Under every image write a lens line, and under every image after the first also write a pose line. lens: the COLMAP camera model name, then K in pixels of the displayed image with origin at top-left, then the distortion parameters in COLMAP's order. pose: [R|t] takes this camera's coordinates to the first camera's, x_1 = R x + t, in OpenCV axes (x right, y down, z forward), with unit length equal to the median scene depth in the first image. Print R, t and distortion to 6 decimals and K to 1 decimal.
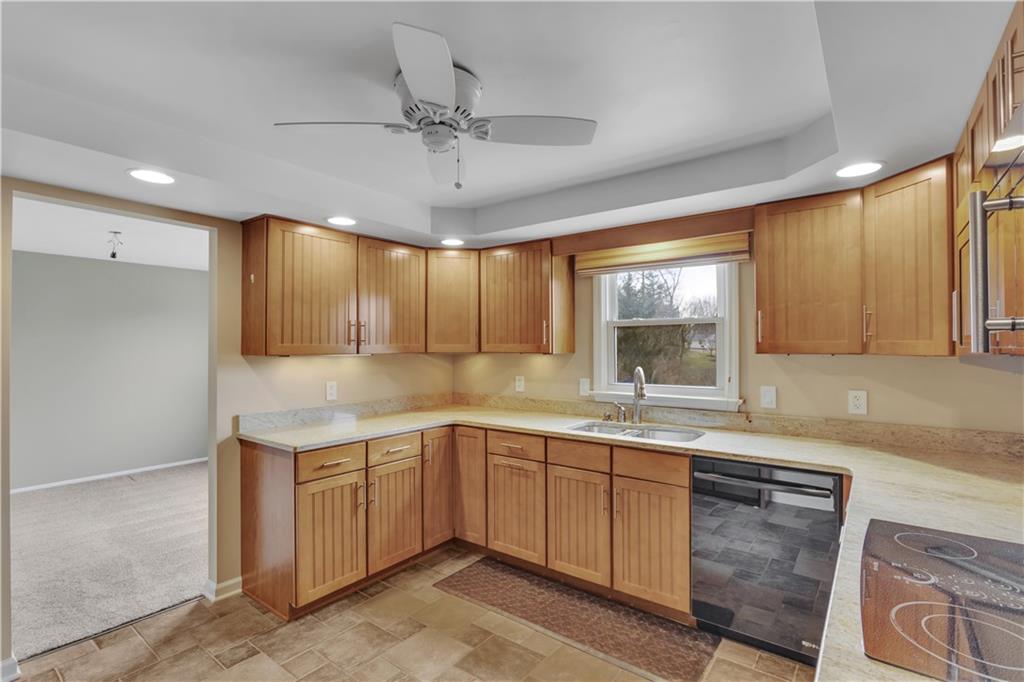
lens RADIAL K [[472.7, 0, 518.2], [0, 472.7, 342.2], [0, 0, 1]] dist [-0.005098, 0.000069]
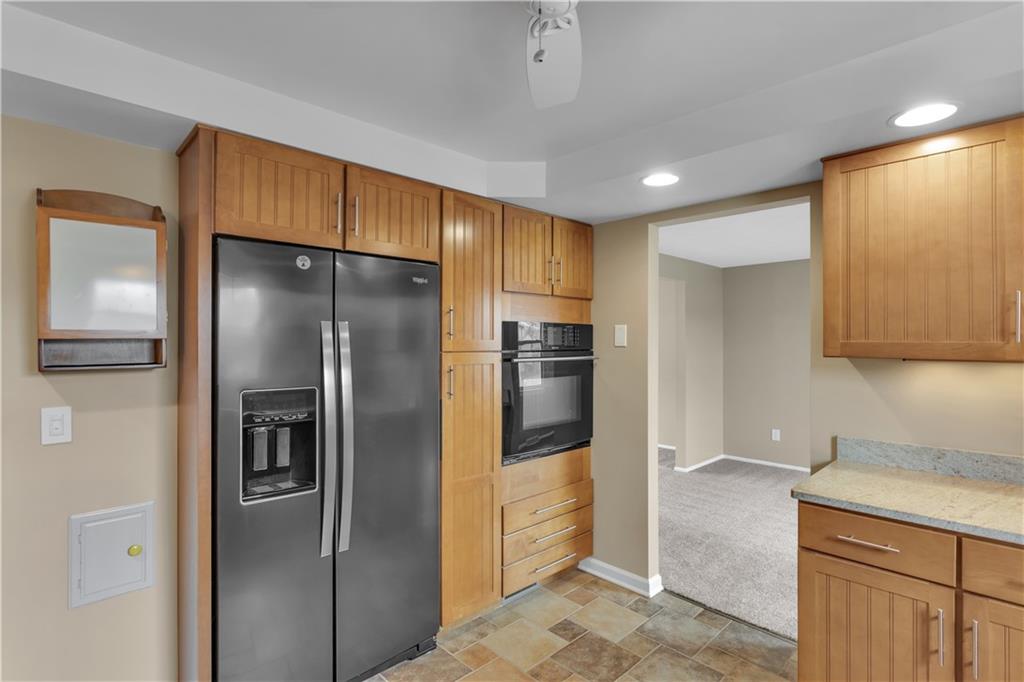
lens RADIAL K [[532.0, 0, 561.8], [0, 532.0, 340.9], [0, 0, 1]] dist [0.000548, 0.000605]
pose [[-0.140485, 0.000238, -0.990083, 0.326461], [0.000334, 1.000000, 0.000193, 0.003733], [0.990083, -0.000303, -0.140485, 0.738288]]
